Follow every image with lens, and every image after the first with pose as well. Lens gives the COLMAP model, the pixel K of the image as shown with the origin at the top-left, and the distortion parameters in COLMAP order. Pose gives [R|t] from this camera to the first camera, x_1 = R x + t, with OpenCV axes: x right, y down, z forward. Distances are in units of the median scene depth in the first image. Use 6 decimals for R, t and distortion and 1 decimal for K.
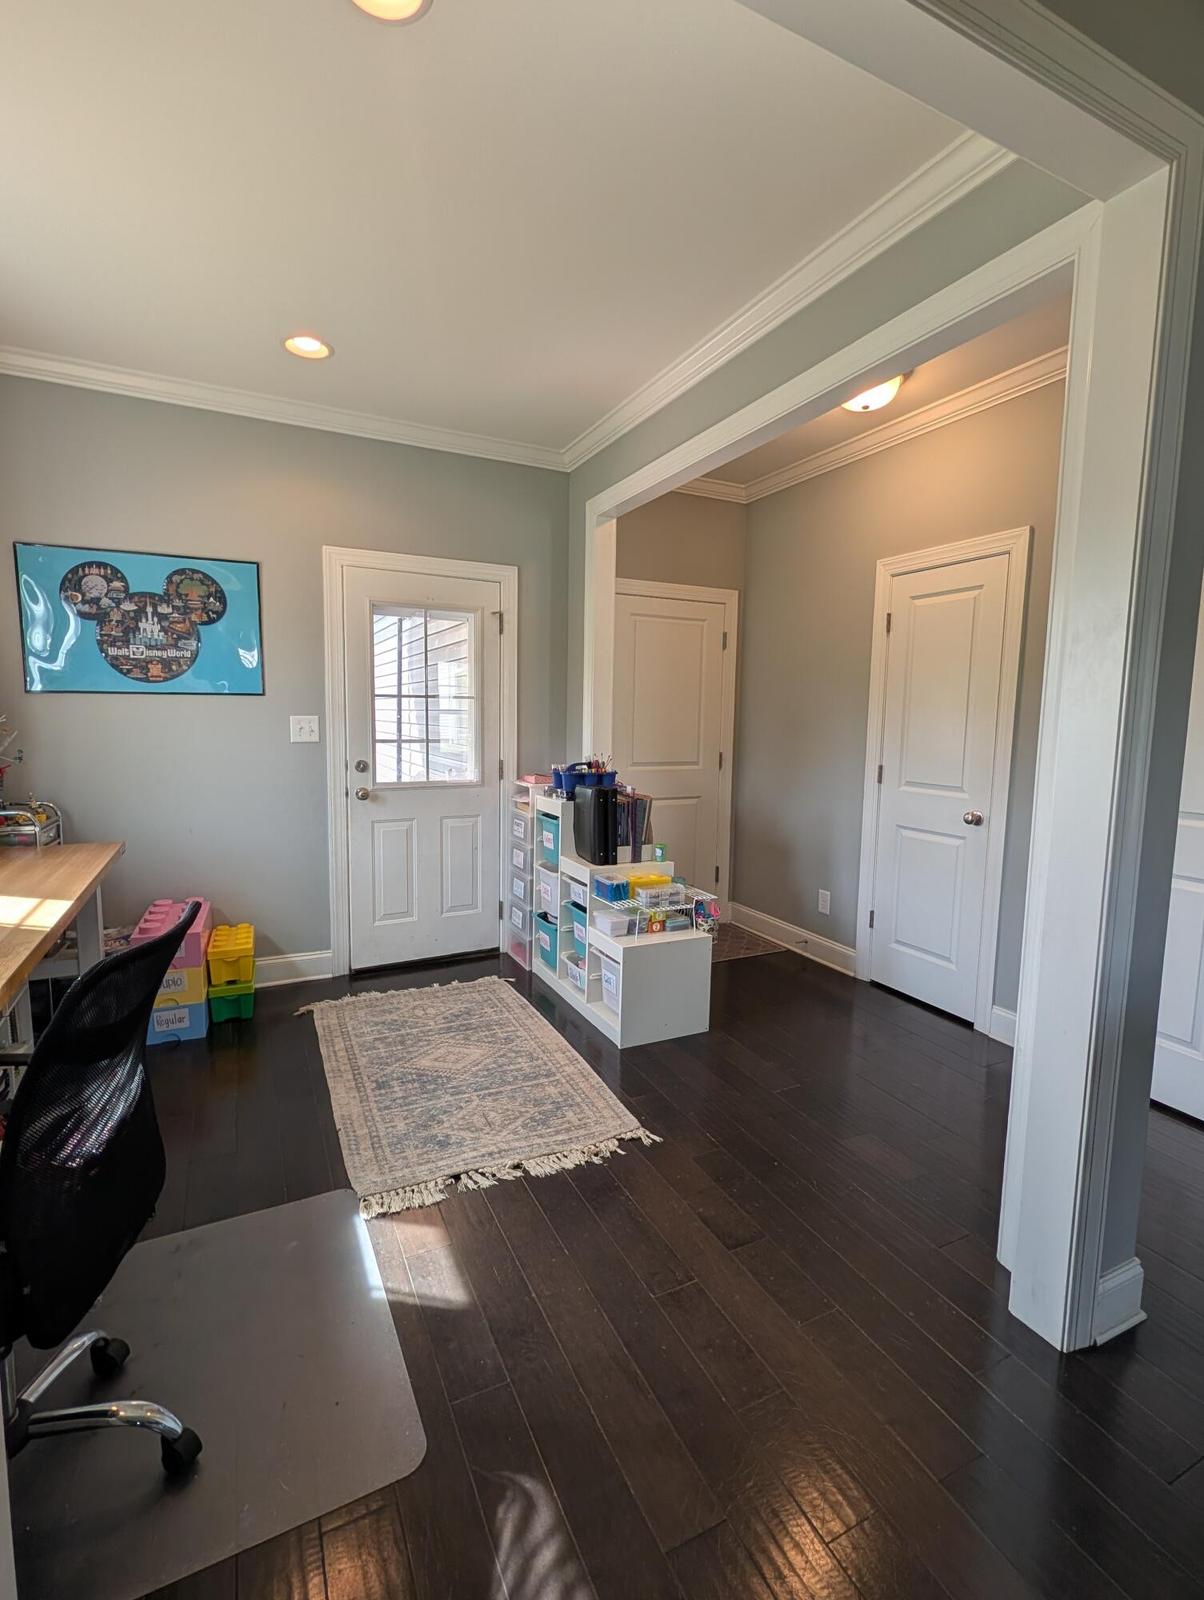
lens RADIAL K [[730.3, 0, 599.1], [0, 730.3, 792.5], [0, 0, 1]] dist [-0.010558, -0.001125]
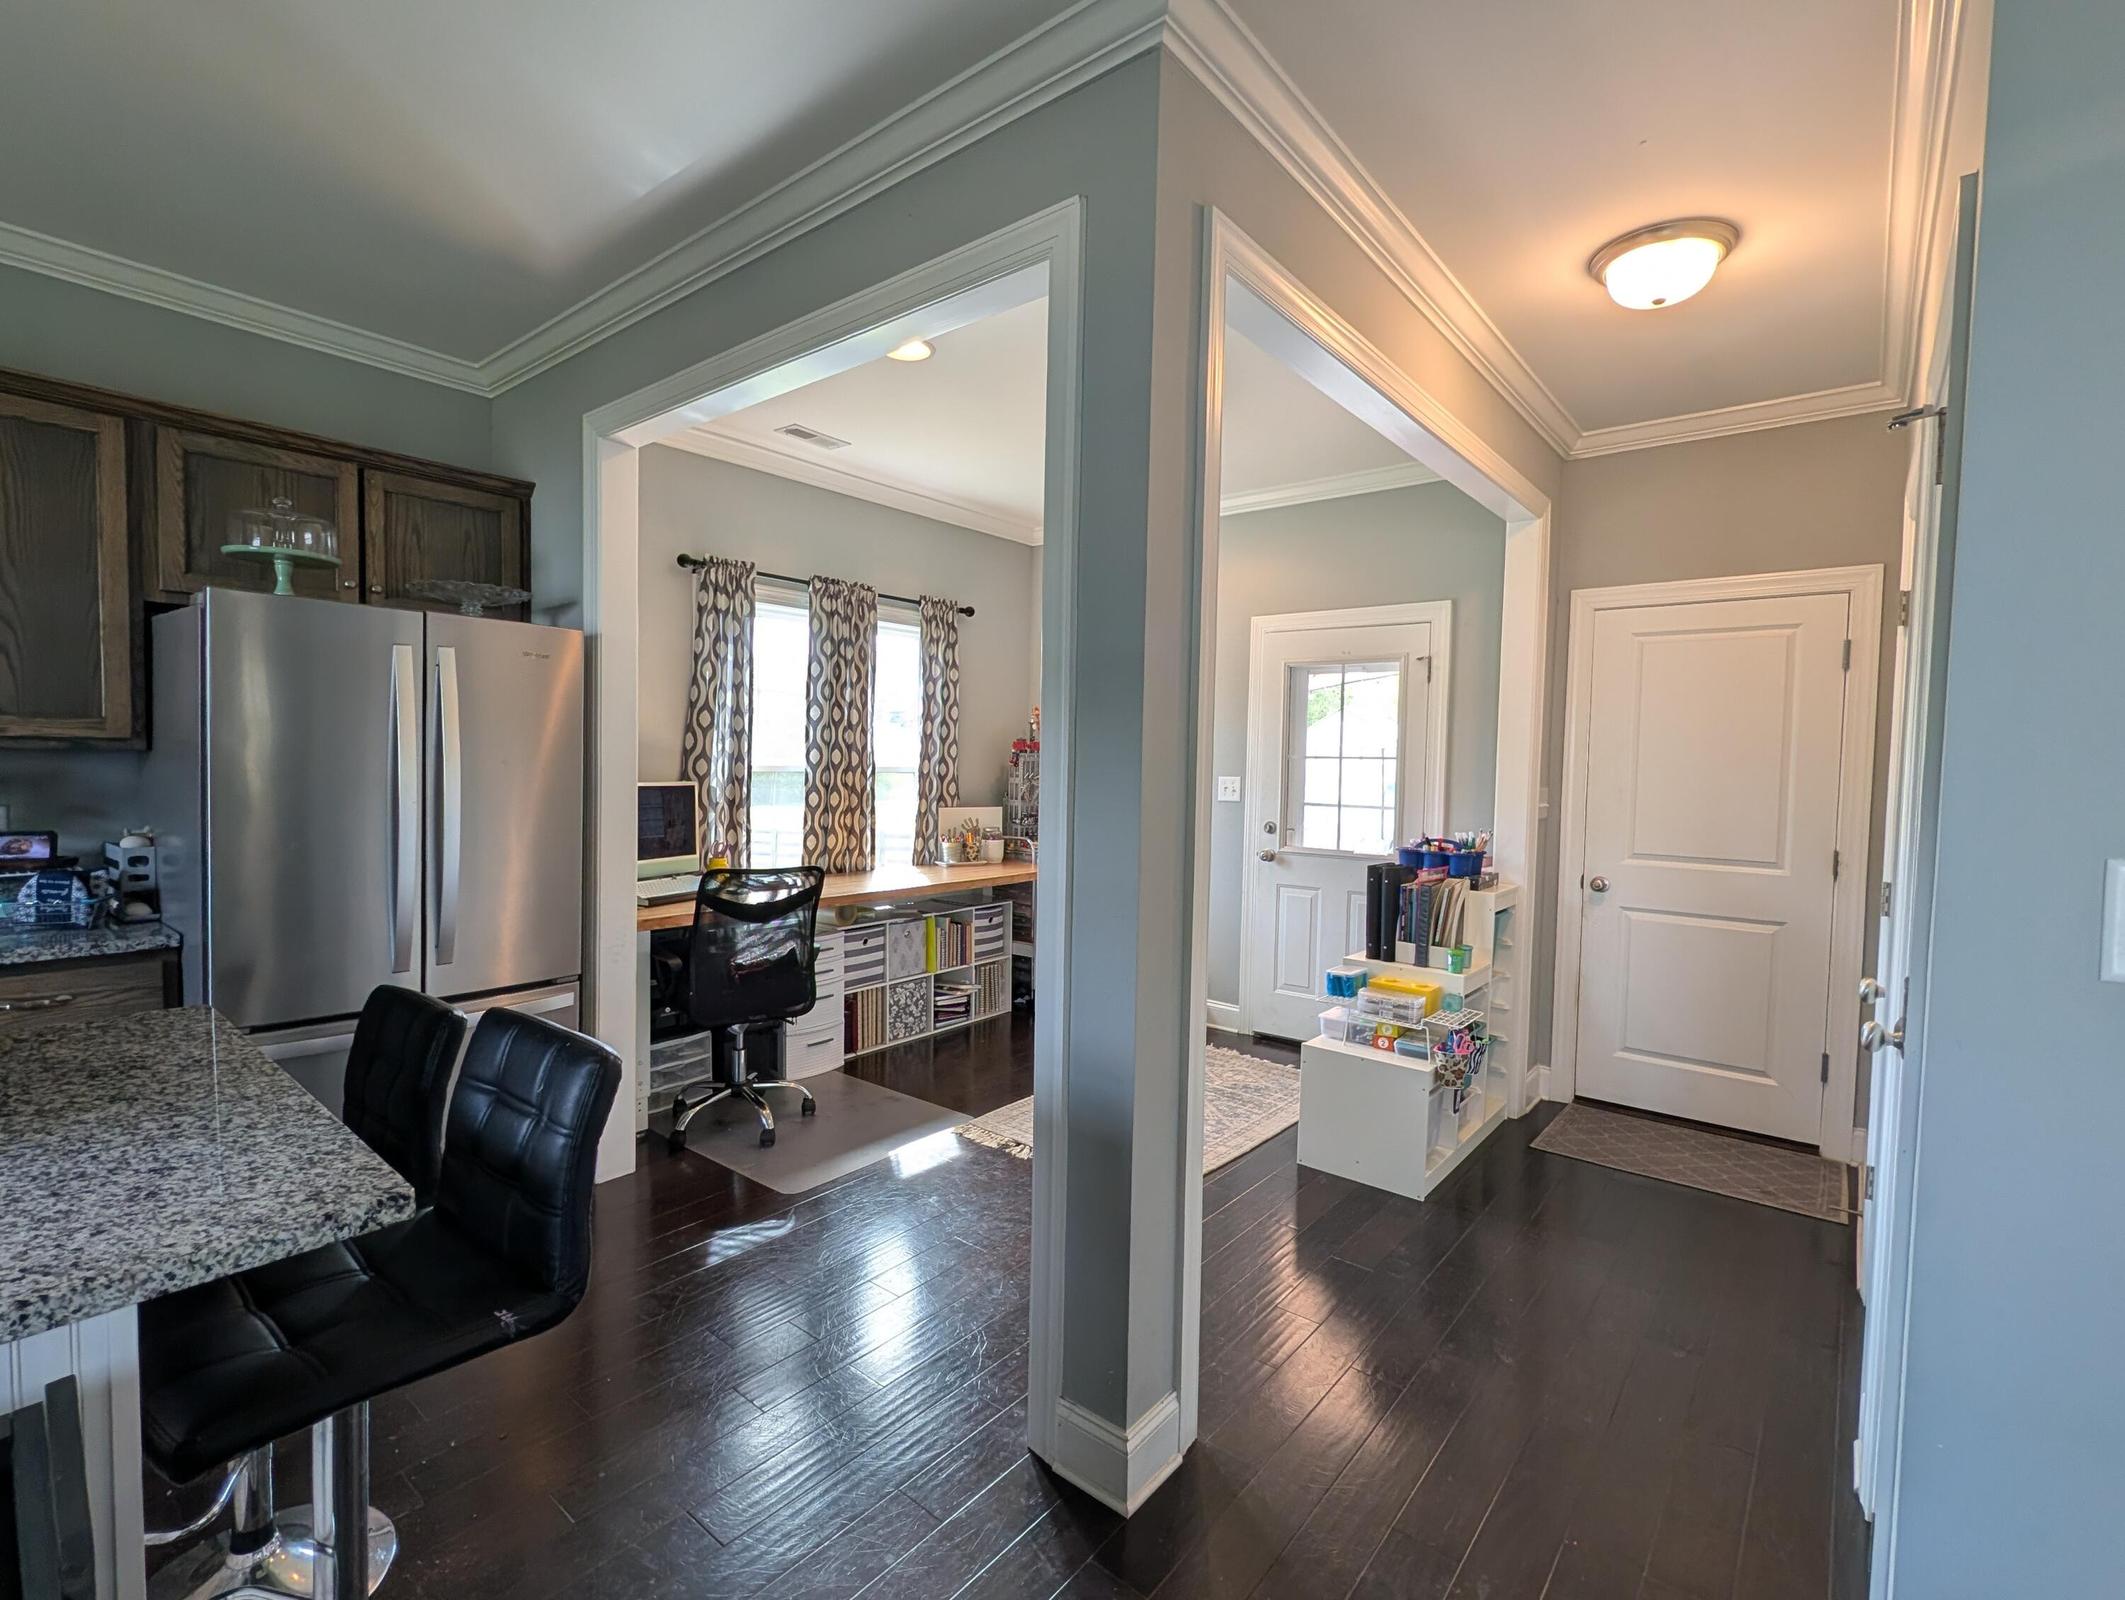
lens RADIAL K [[969.9, 0, 1056.4], [0, 969.9, 801.0], [0, 0, 1]] dist [-0.010558, -0.001125]
pose [[0.410668, 0.031518, -0.911240, 0.870831], [-0.110205, 0.993791, -0.015292, -0.022469], [0.905100, 0.106703, 0.411592, 0.210870]]
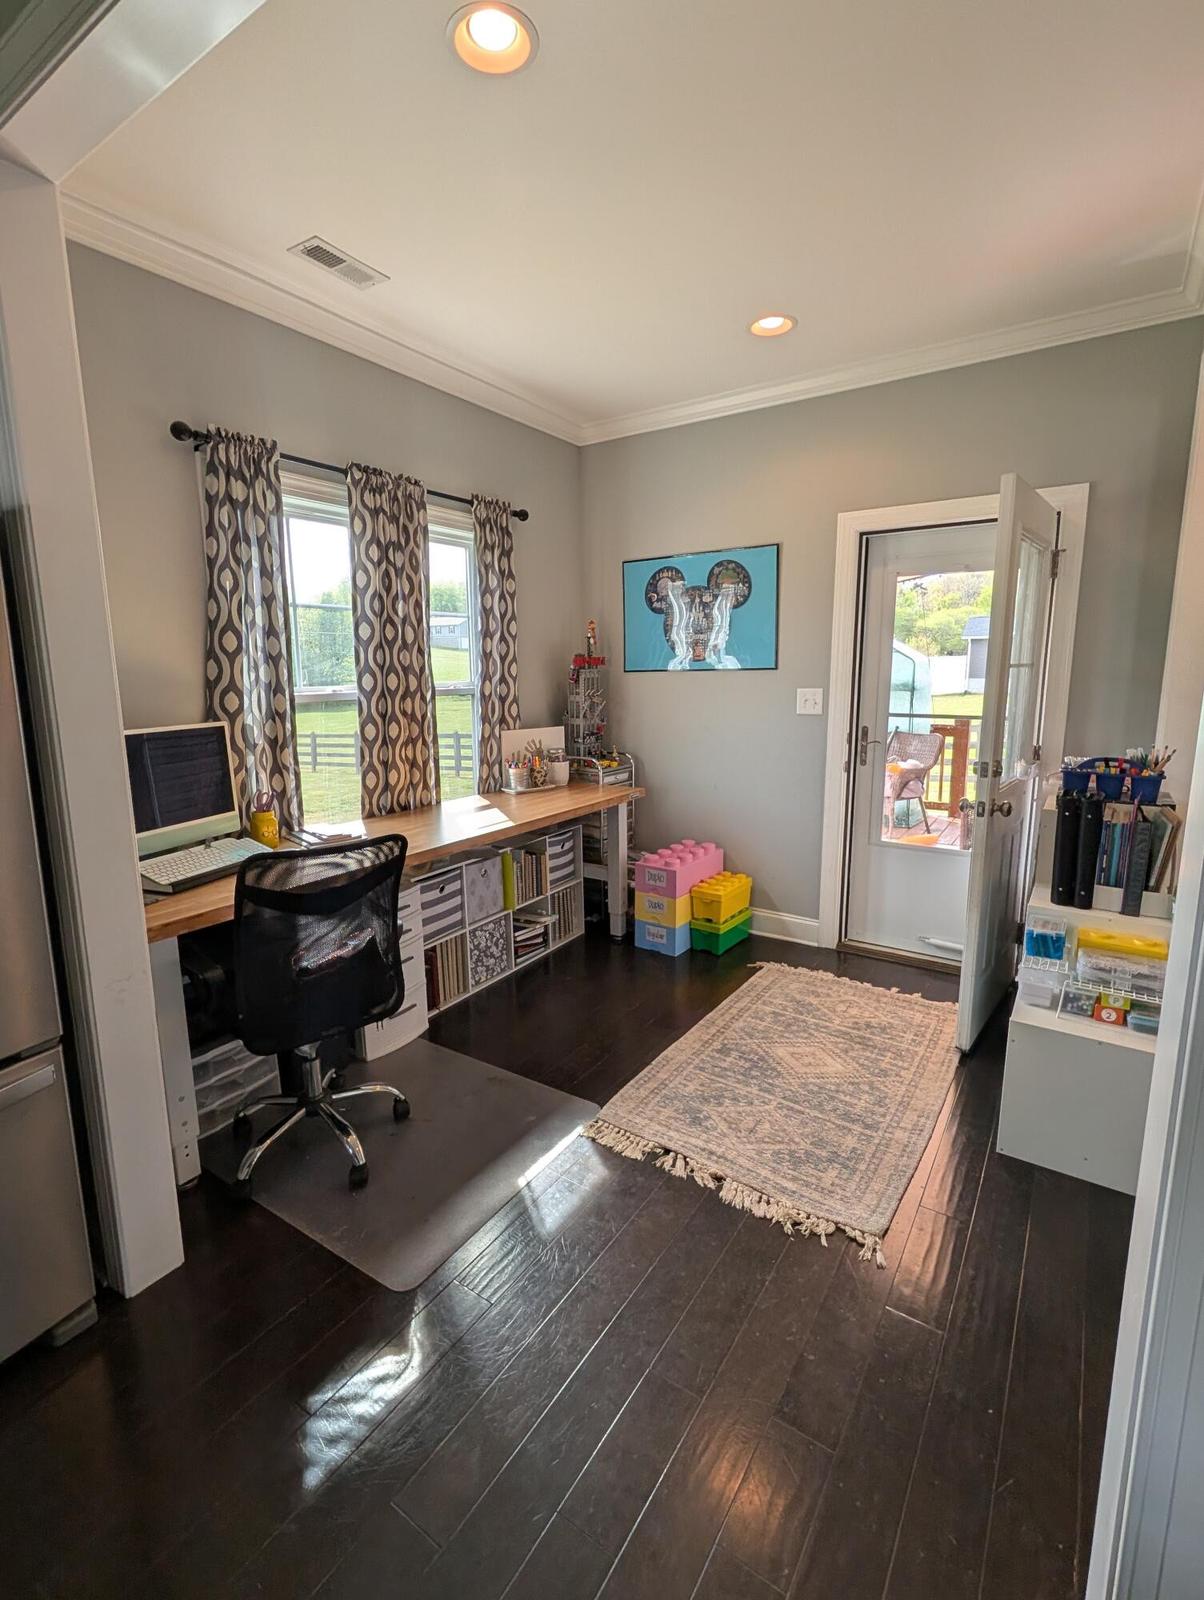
lens RADIAL K [[730.3, 0, 600.8], [0, 730.3, 793.3], [0, 0, 1]] dist [-0.010558, -0.001125]
pose [[0.495429, 0.128789, -0.859048, 0.383863], [-0.074888, 0.991598, 0.105472, -0.050530], [0.865414, 0.012078, 0.500911, 0.262041]]
